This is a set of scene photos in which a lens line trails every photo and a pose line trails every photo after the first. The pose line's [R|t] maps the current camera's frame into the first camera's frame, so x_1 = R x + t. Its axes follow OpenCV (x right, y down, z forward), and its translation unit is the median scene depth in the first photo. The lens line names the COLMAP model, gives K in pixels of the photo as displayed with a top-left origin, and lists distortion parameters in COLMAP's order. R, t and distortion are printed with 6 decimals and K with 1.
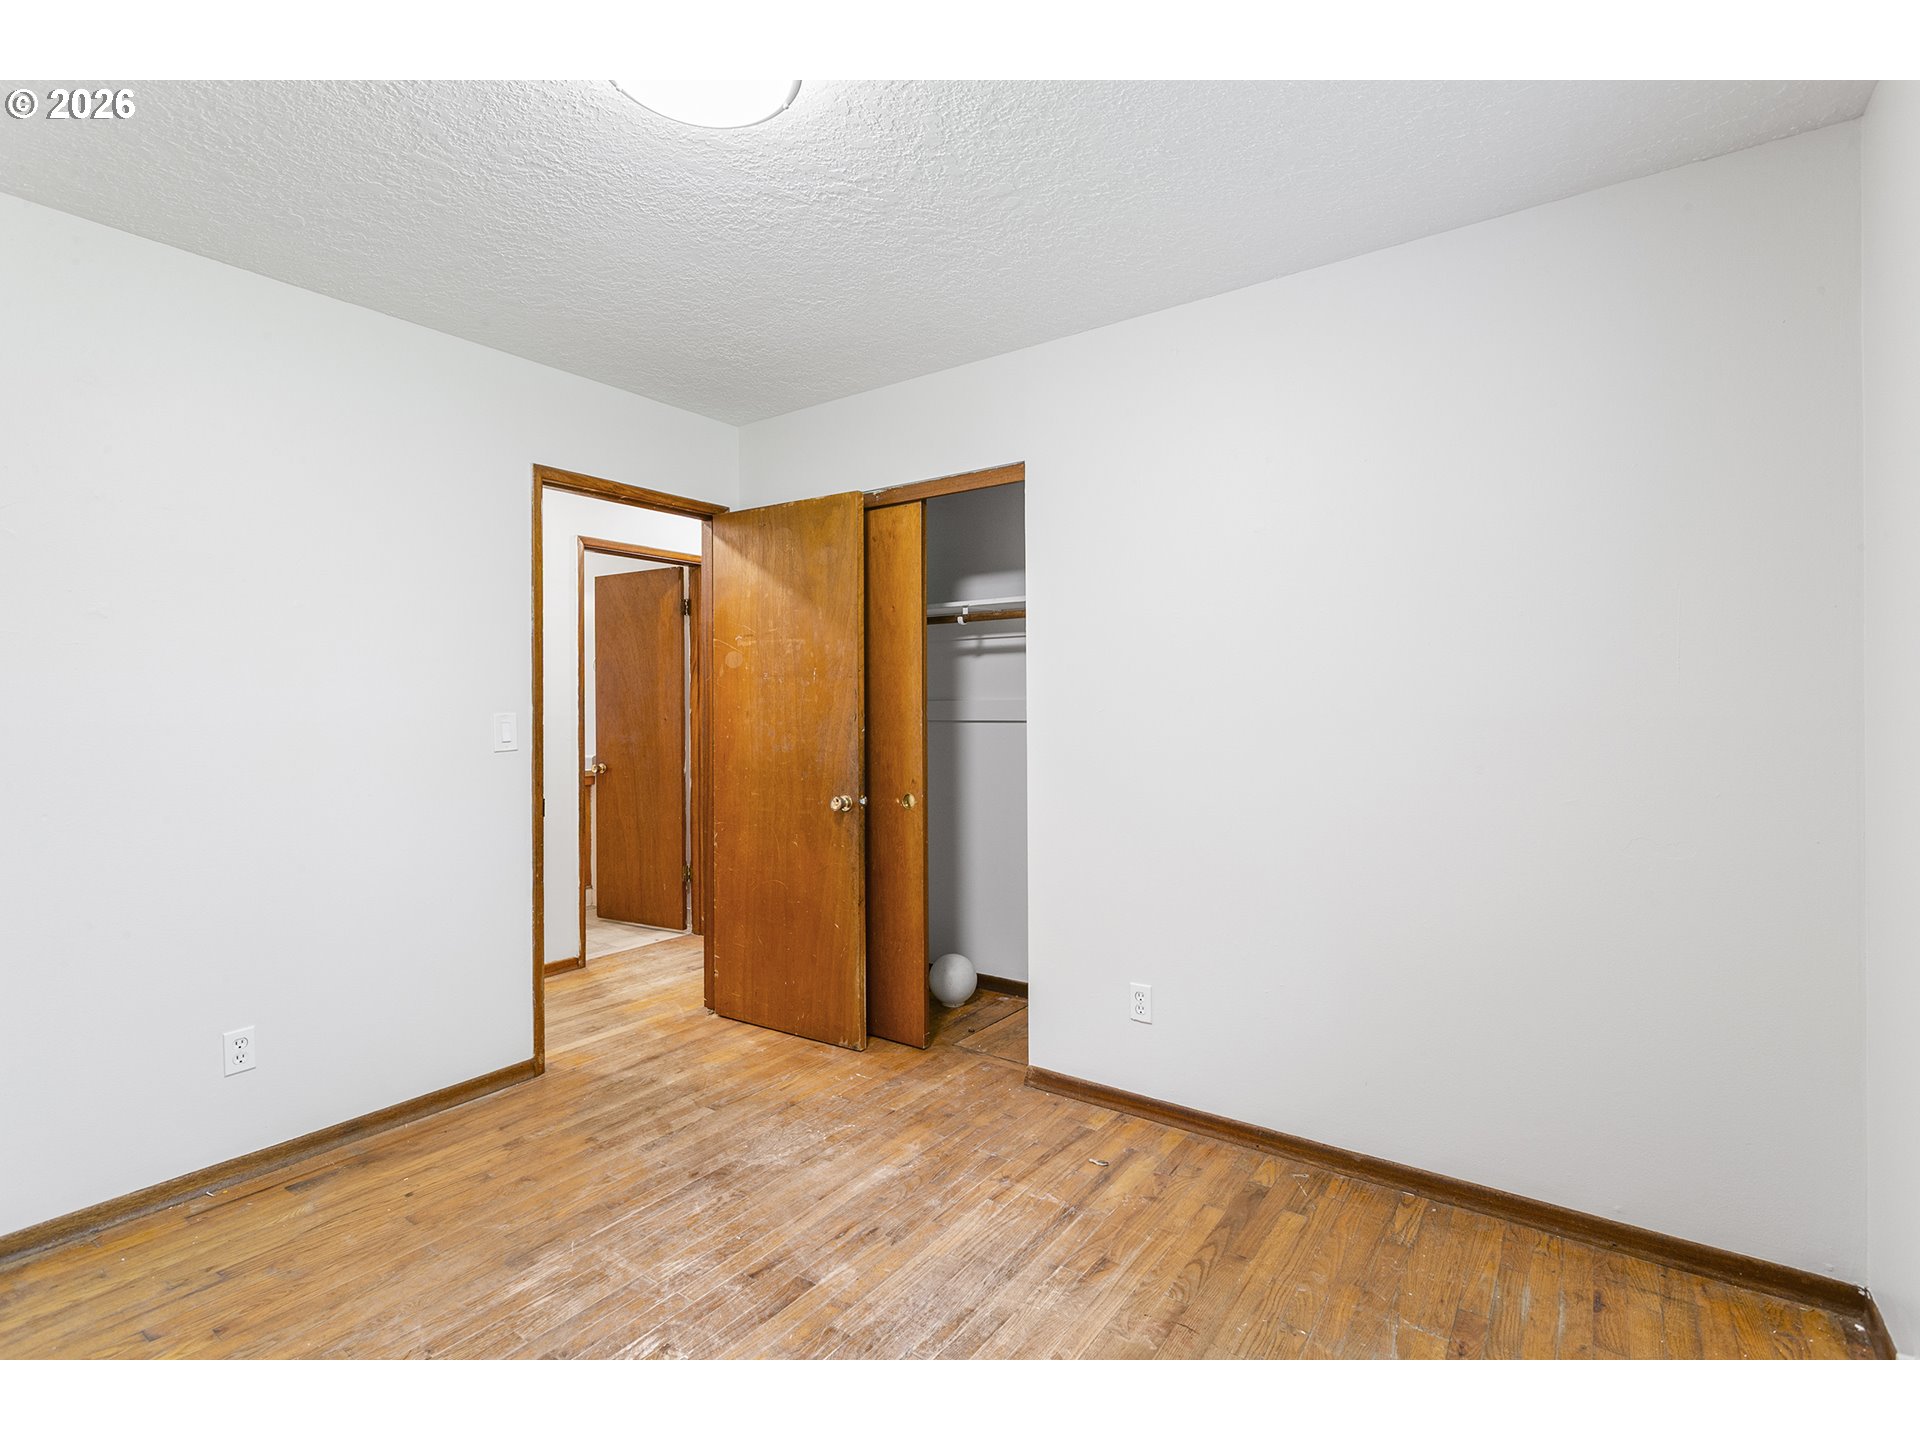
lens RADIAL K [[907.1, 0, 959.7], [0, 907.1, 706.6], [0, 0, 1]] dist [0.000438, 0.000567]
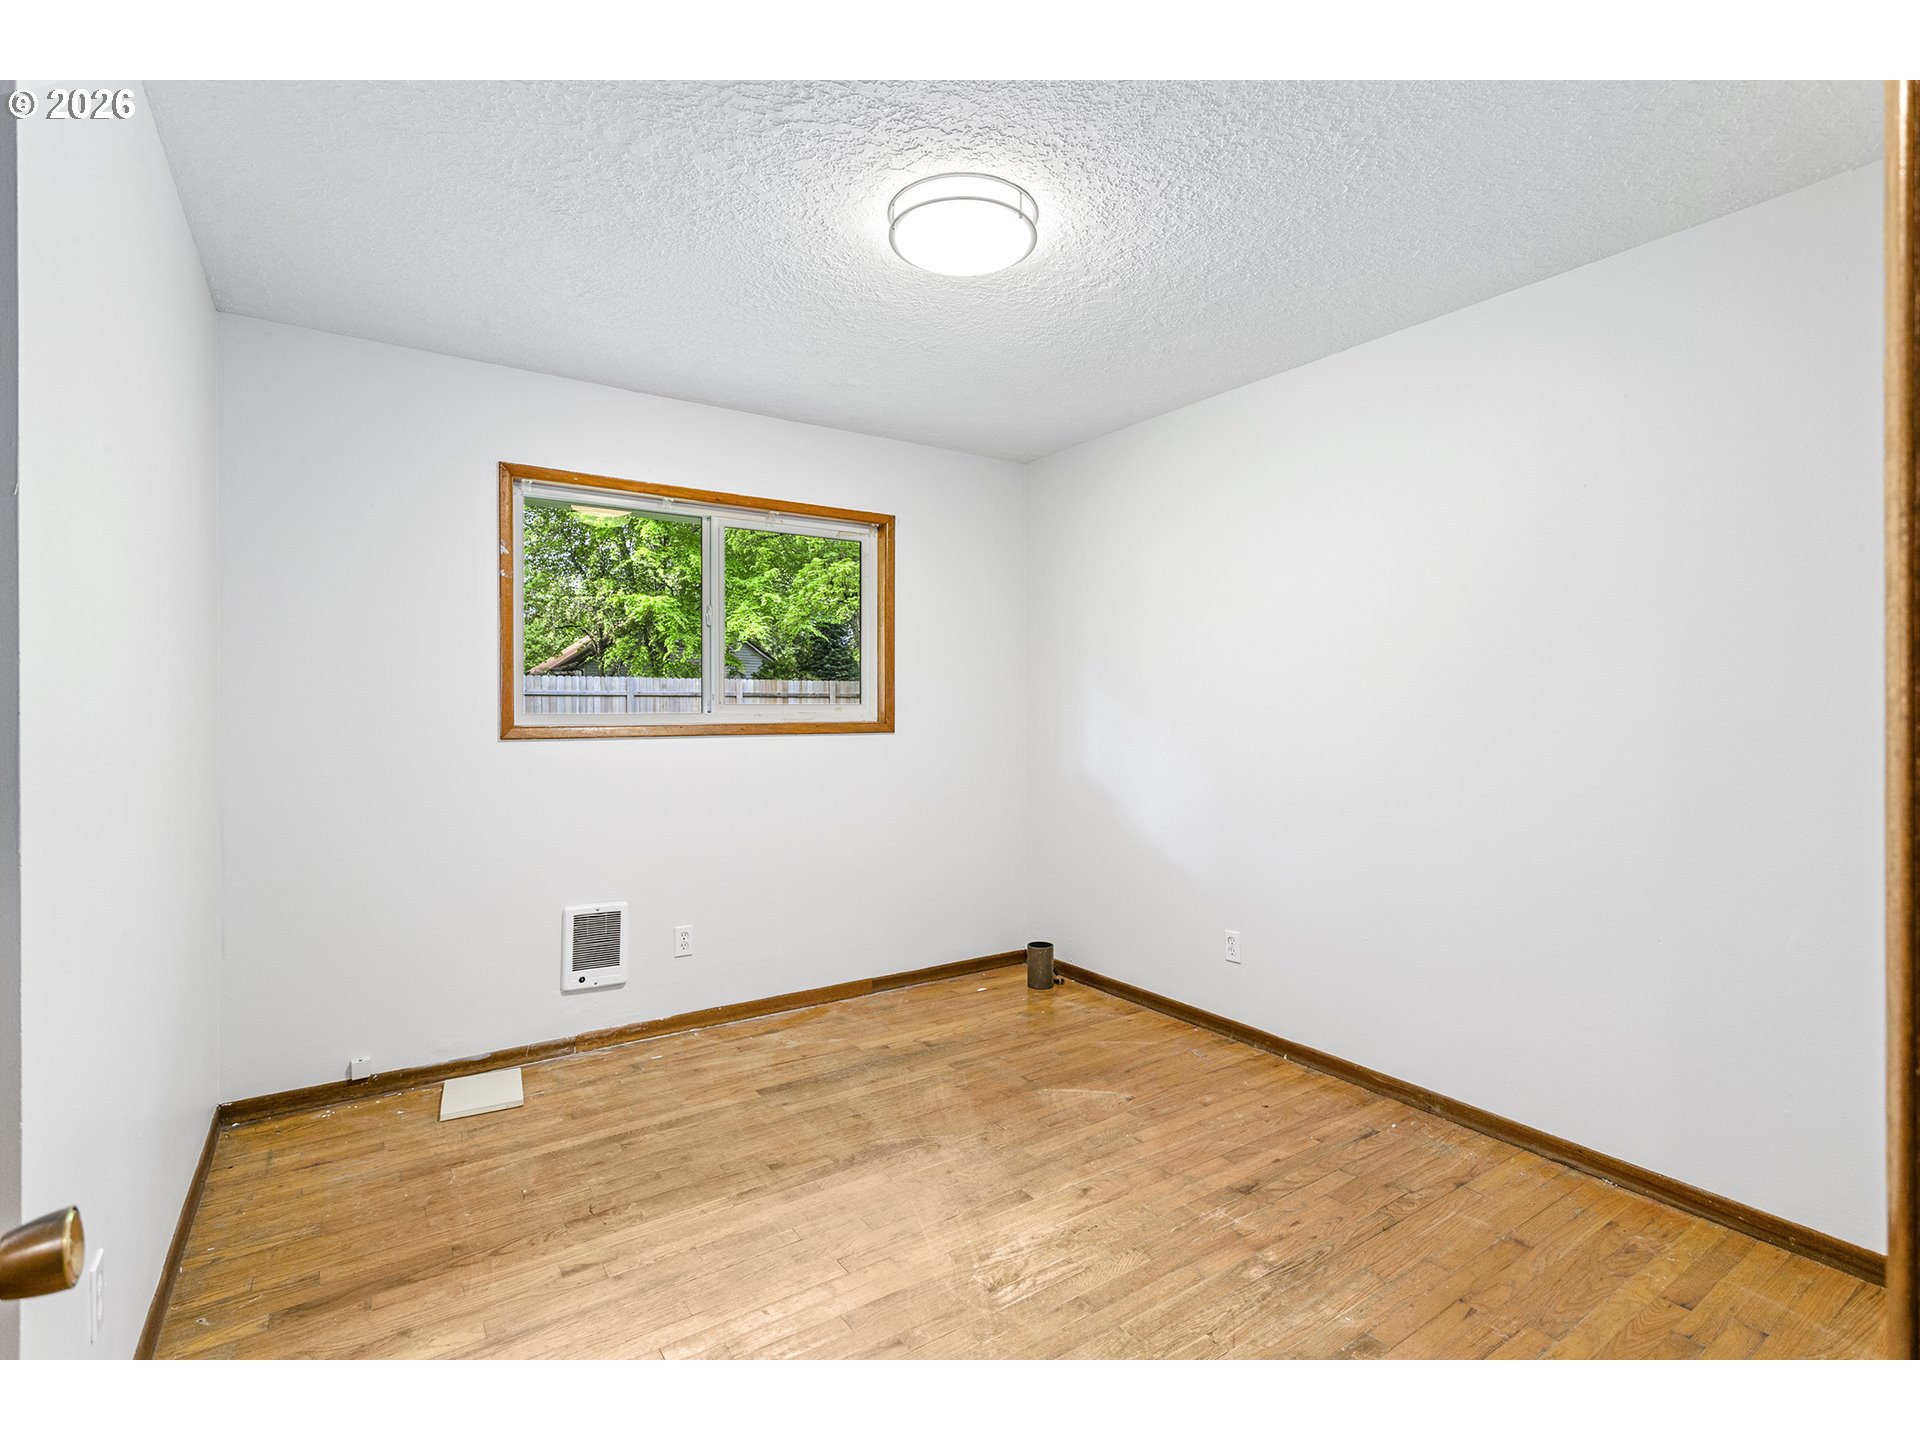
lens RADIAL K [[907.1, 0, 959.7], [0, 907.1, 706.6], [0, 0, 1]] dist [0.000438, 0.000567]
pose [[-0.937266, 0.005270, 0.348574, -0.506828], [0.004766, 0.999986, -0.002303, 0.002395], [-0.348581, -0.000497, -0.937278, 1.535948]]
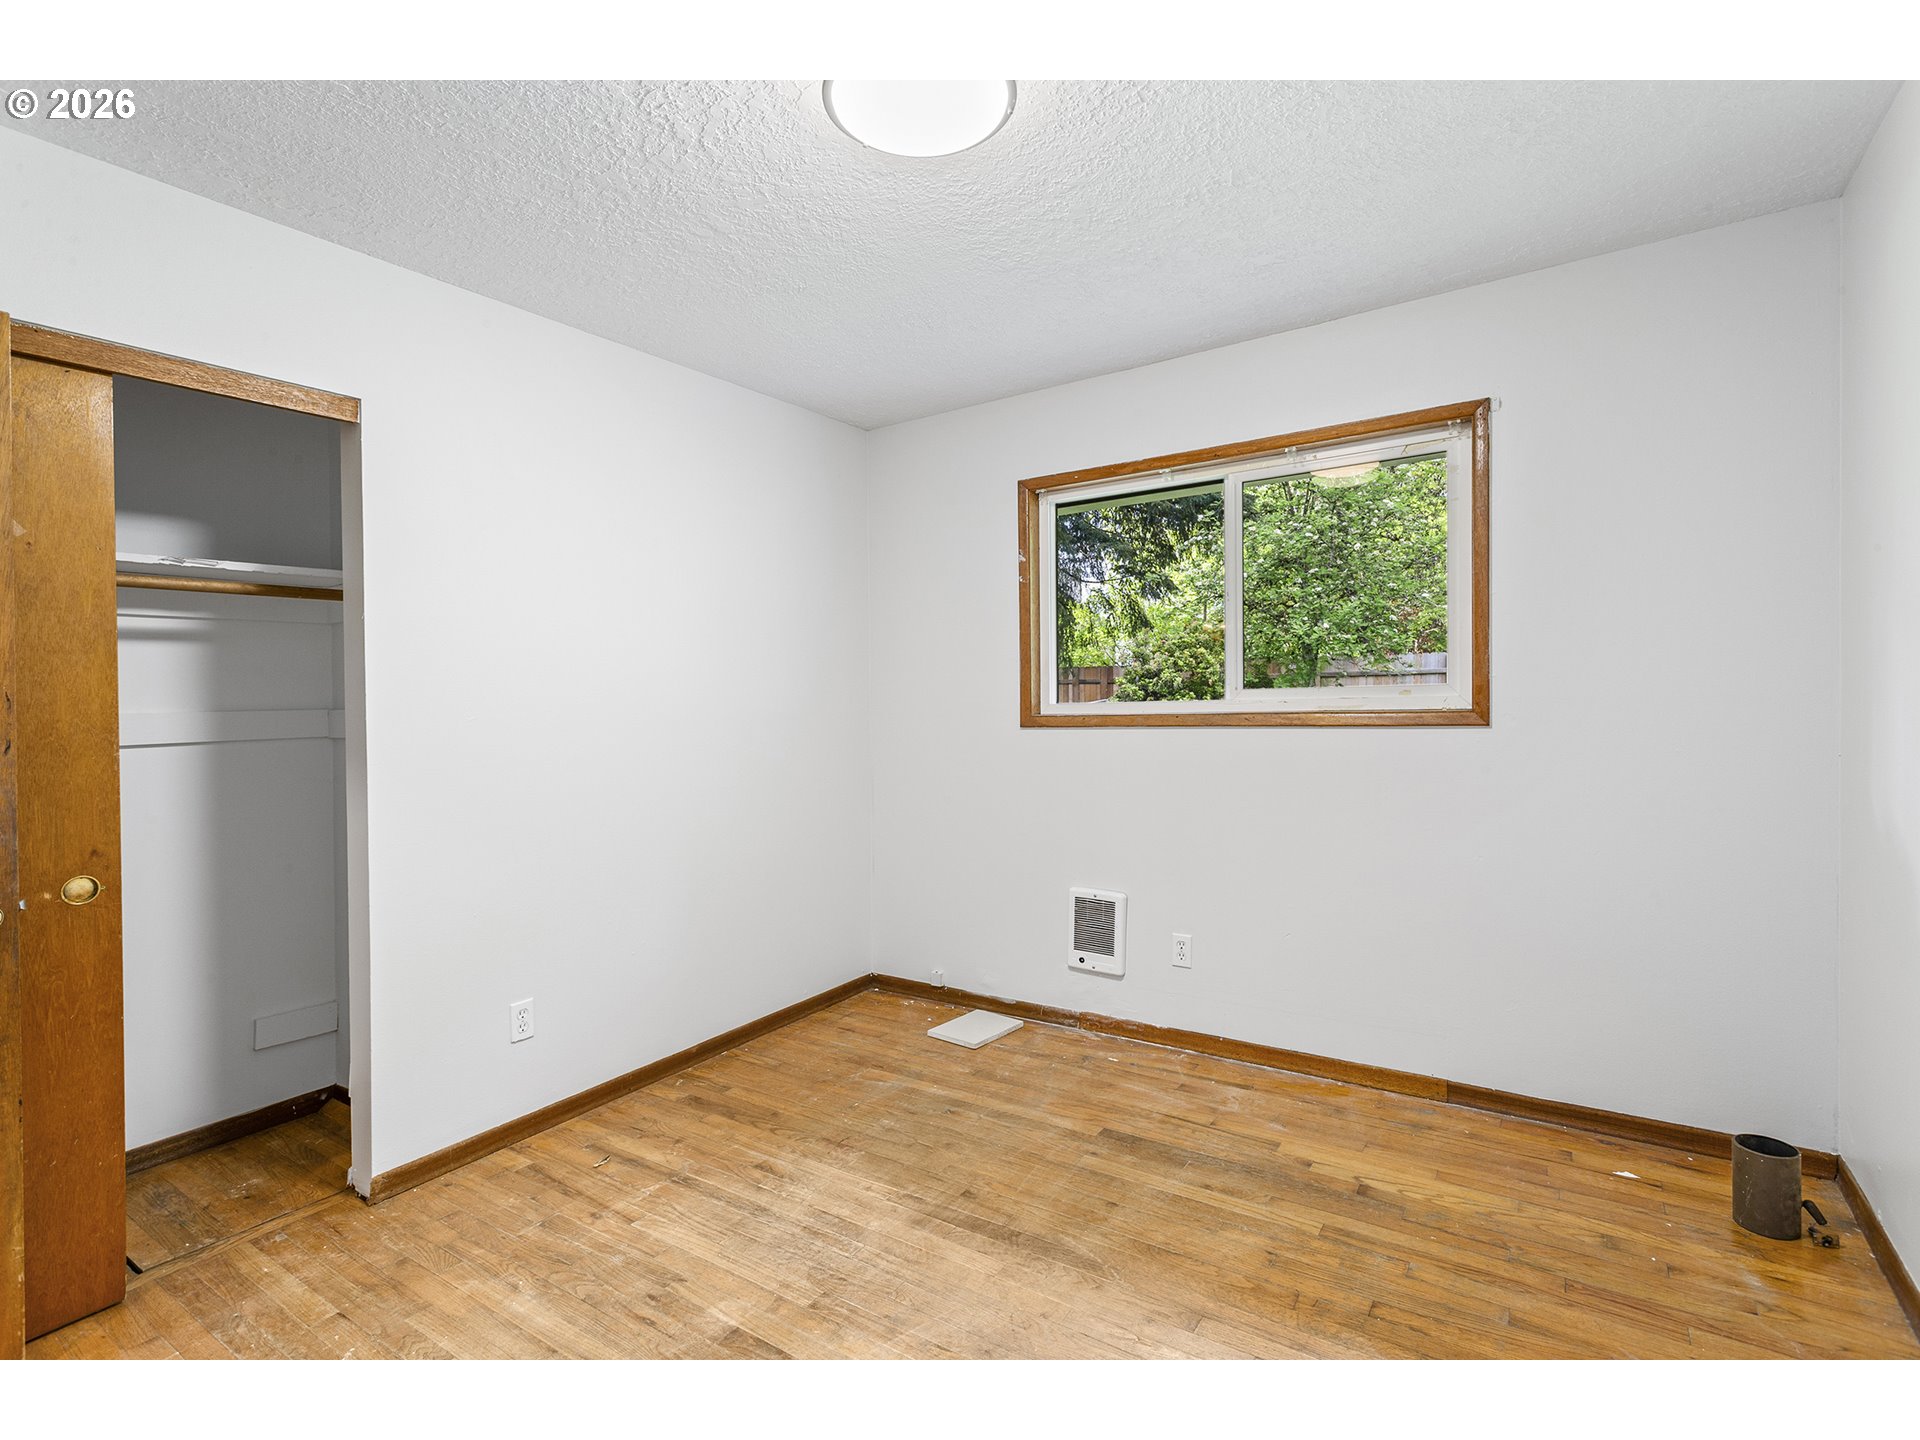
lens RADIAL K [[898.9, 0, 963.7], [0, 898.9, 704.6], [0, 0, 1]] dist [0.000727, 0.000163]
pose [[-0.029377, 0.000133, 0.999568, -0.903480], [0.024710, 0.999694, 0.000594, 0.003581], [-0.999263, 0.024717, -0.029371, 0.647964]]
